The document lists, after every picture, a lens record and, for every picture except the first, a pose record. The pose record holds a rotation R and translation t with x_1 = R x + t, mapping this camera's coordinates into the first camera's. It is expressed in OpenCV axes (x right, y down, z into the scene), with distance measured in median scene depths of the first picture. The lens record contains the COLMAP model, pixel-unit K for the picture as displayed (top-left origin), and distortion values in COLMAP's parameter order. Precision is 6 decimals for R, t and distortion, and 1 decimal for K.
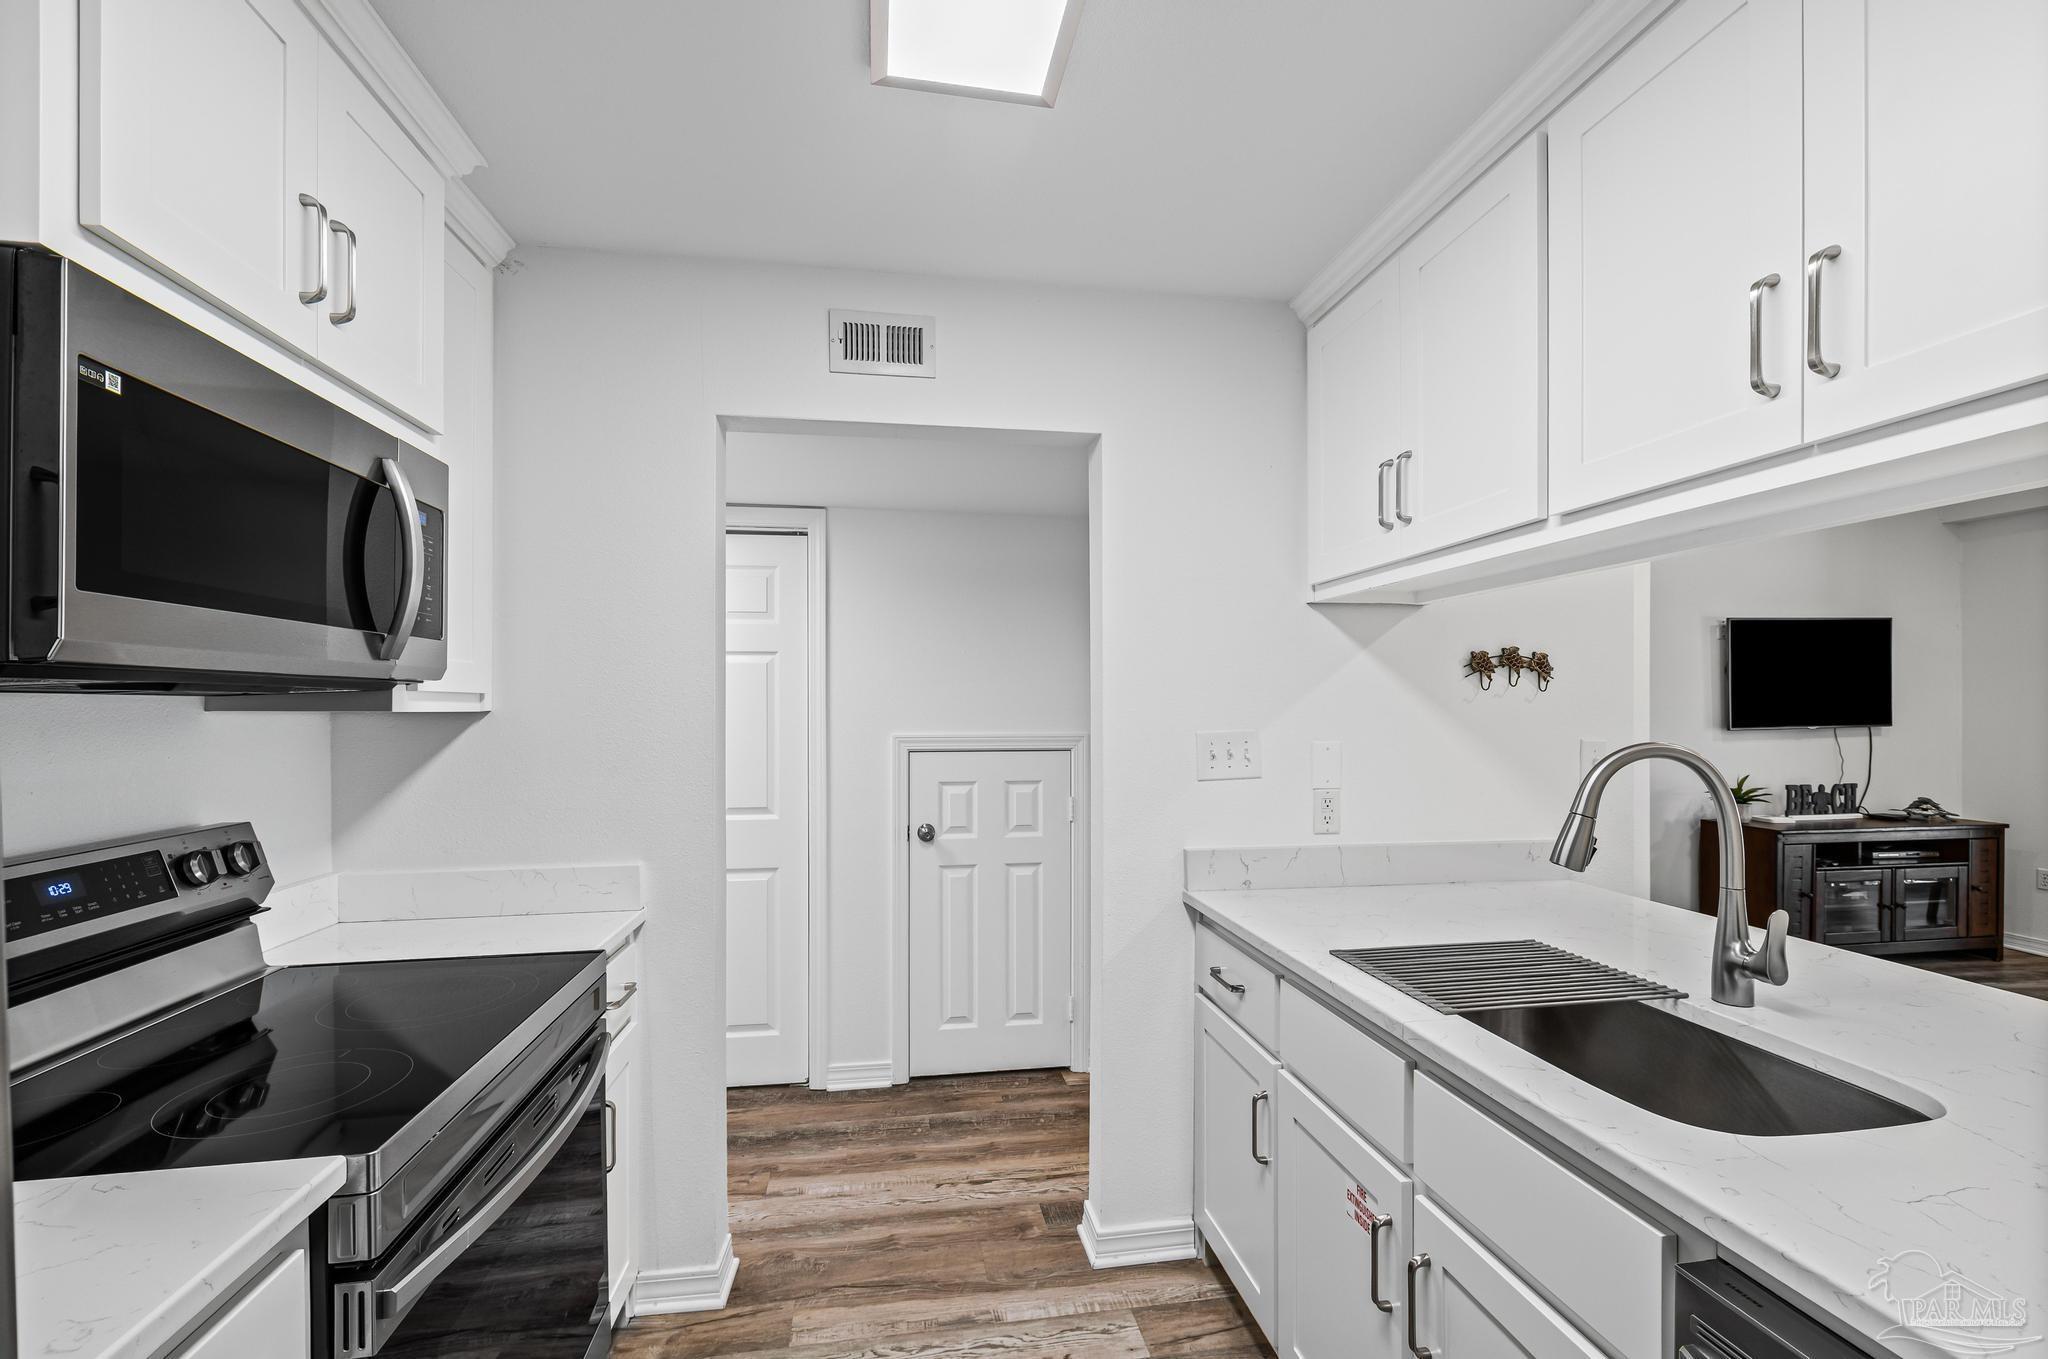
lens RADIAL K [[867.1, 0, 1029.6], [0, 867.1, 706.5], [0, 0, 1]] dist [0.002205, -0.001033]
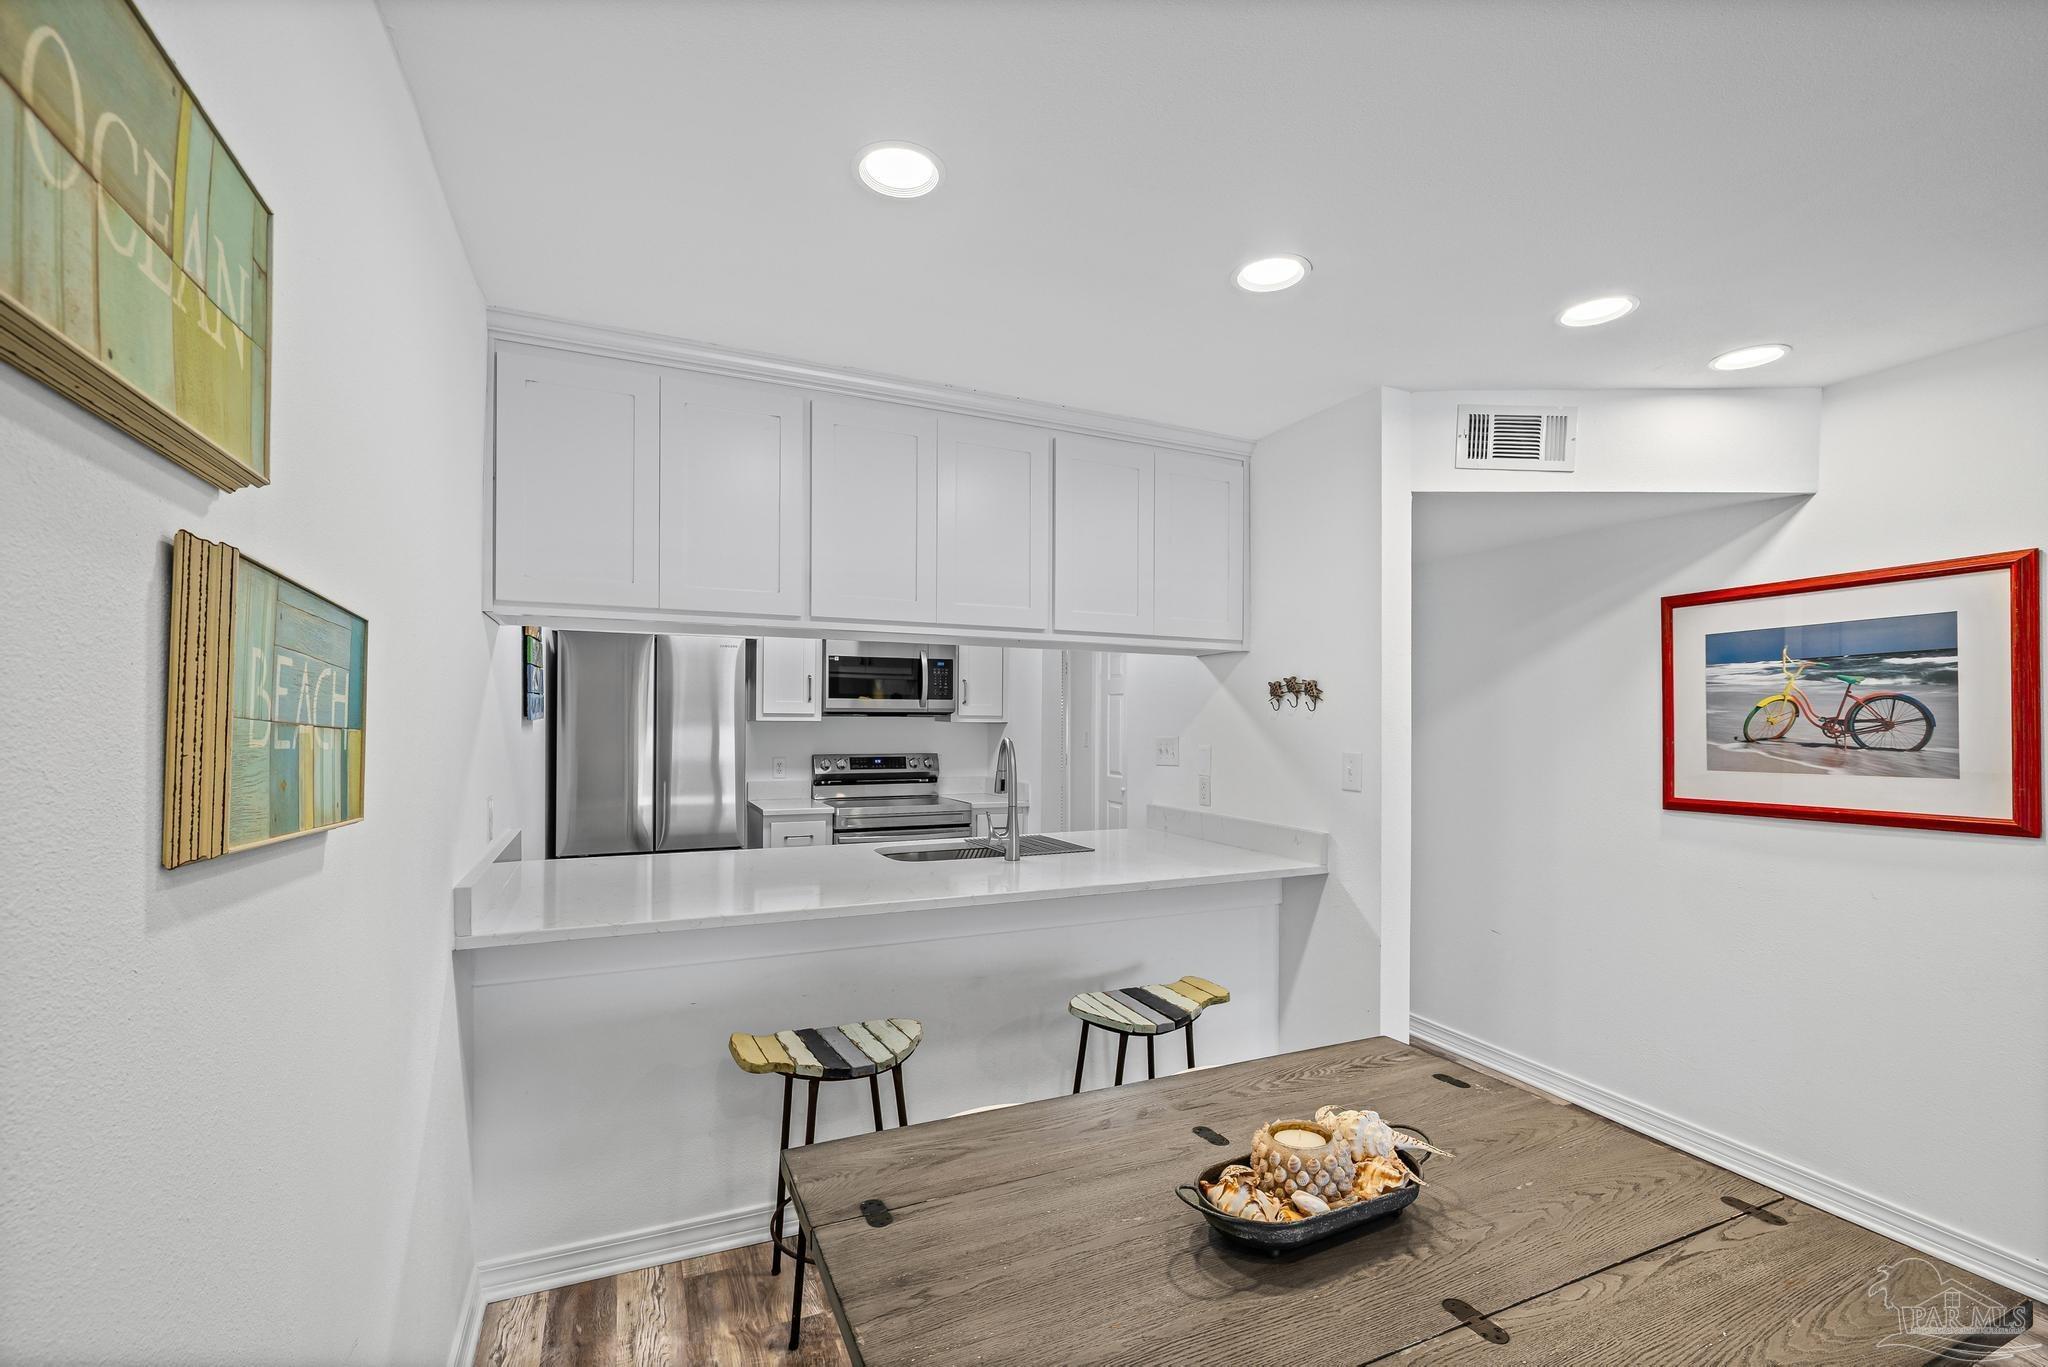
lens RADIAL K [[867.1, 0, 1027.3], [0, 867.1, 707.5], [0, 0, 1]] dist [0.002205, -0.001033]
pose [[0.266458, -0.013494, -0.963752, 0.809047], [-0.007293, 0.999845, -0.016016, 0.000387], [0.963819, 0.011296, 0.266318, 0.131584]]
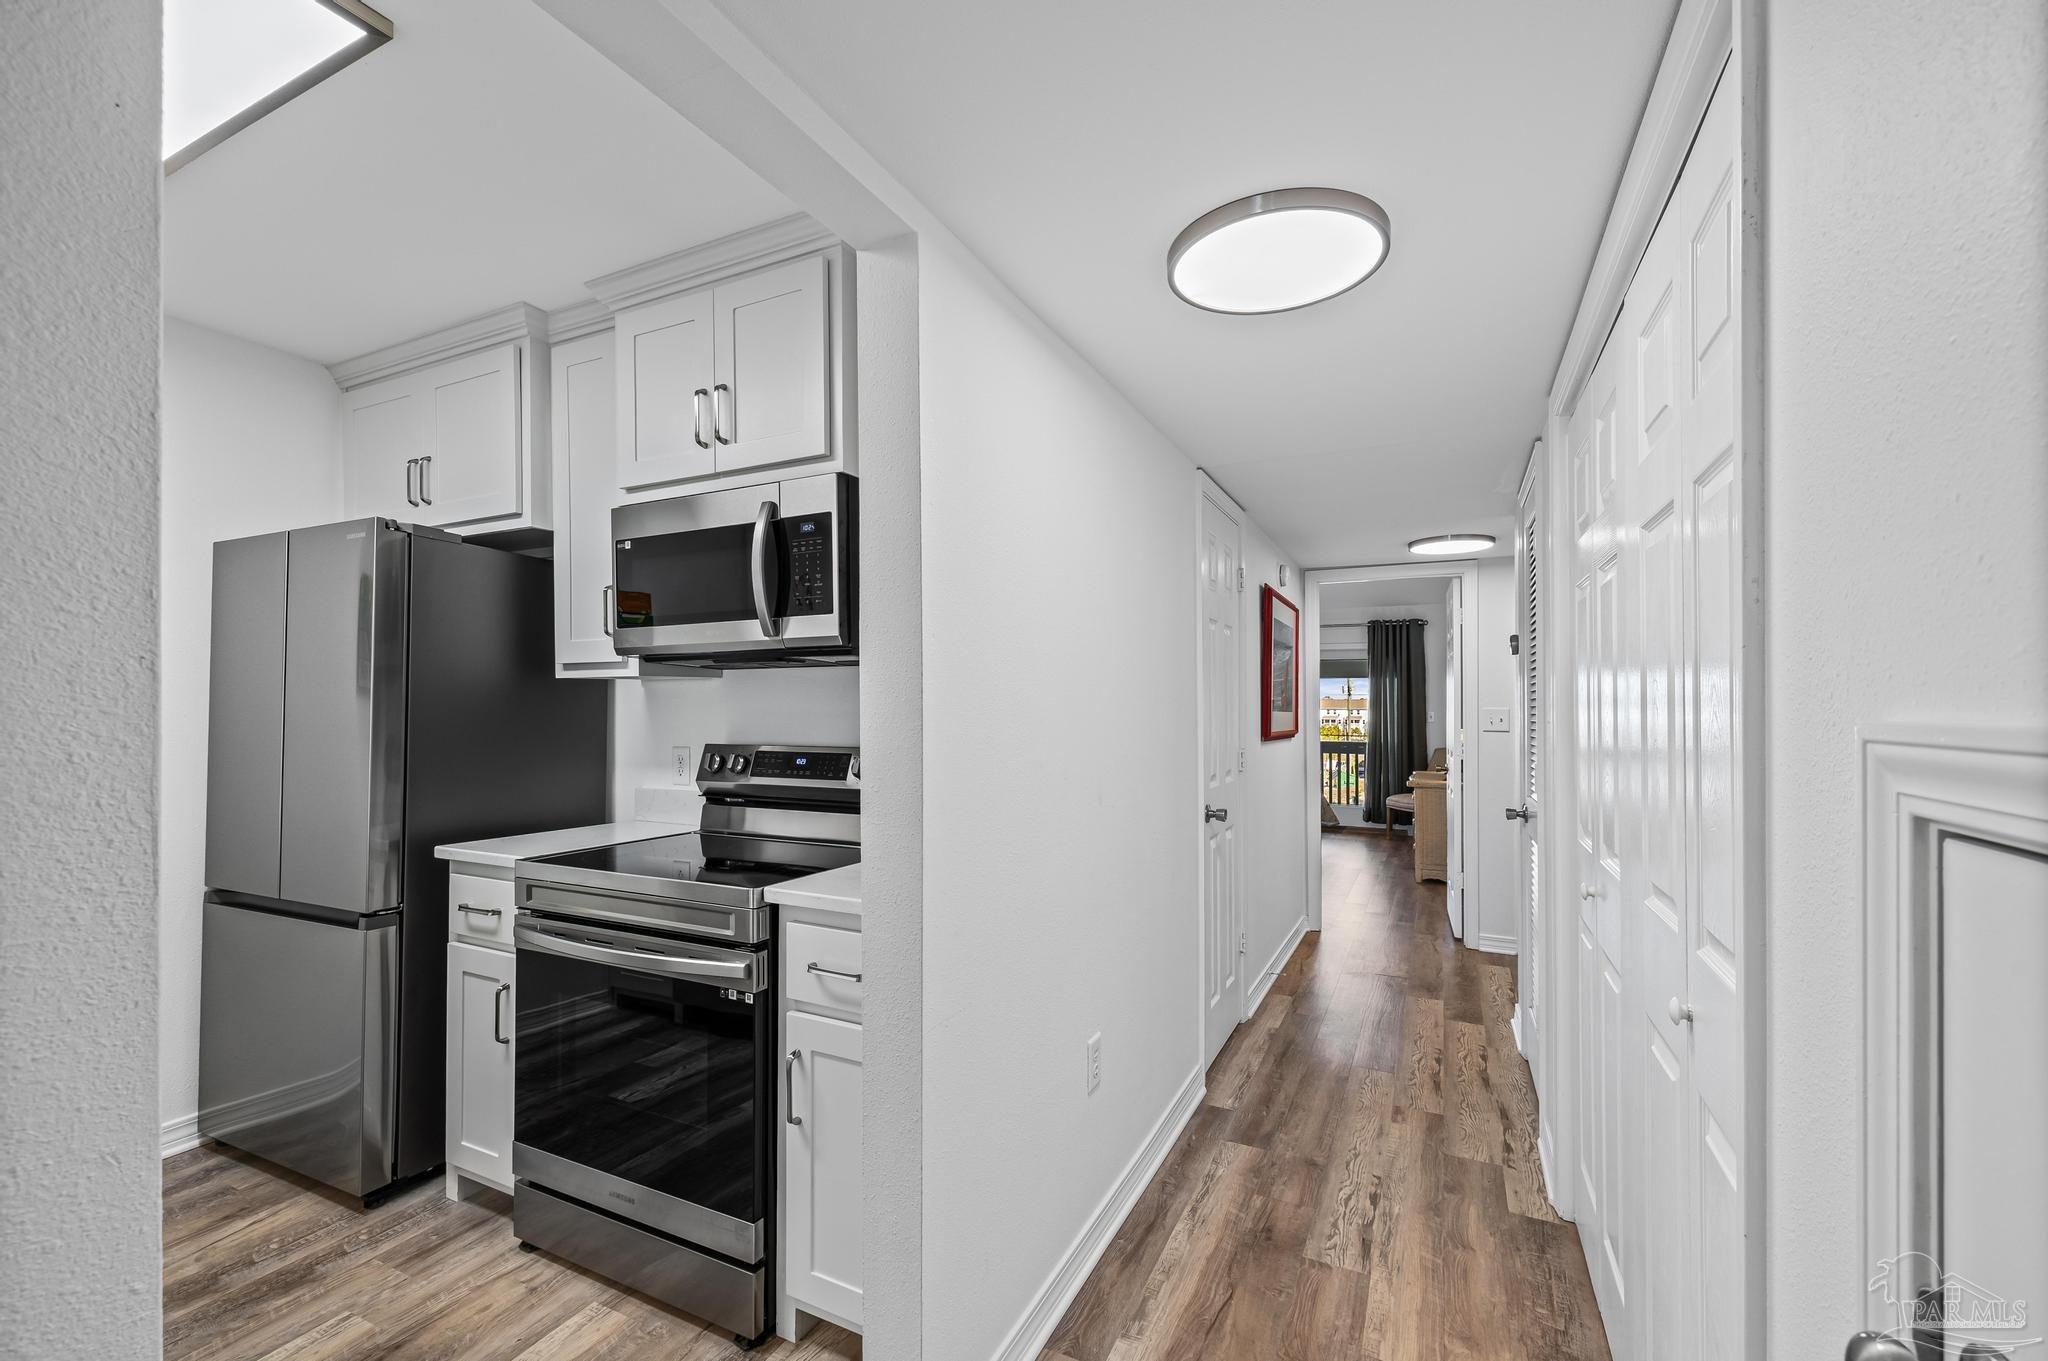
lens RADIAL K [[867.1, 0, 1022.8], [0, 867.1, 709.4], [0, 0, 1]] dist [0.002205, -0.001033]
pose [[-0.577543, 0.003014, -0.816355, 0.060966], [0.001924, 0.999995, 0.002331, 0.019938], [0.816358, -0.000224, -0.577546, 0.632031]]
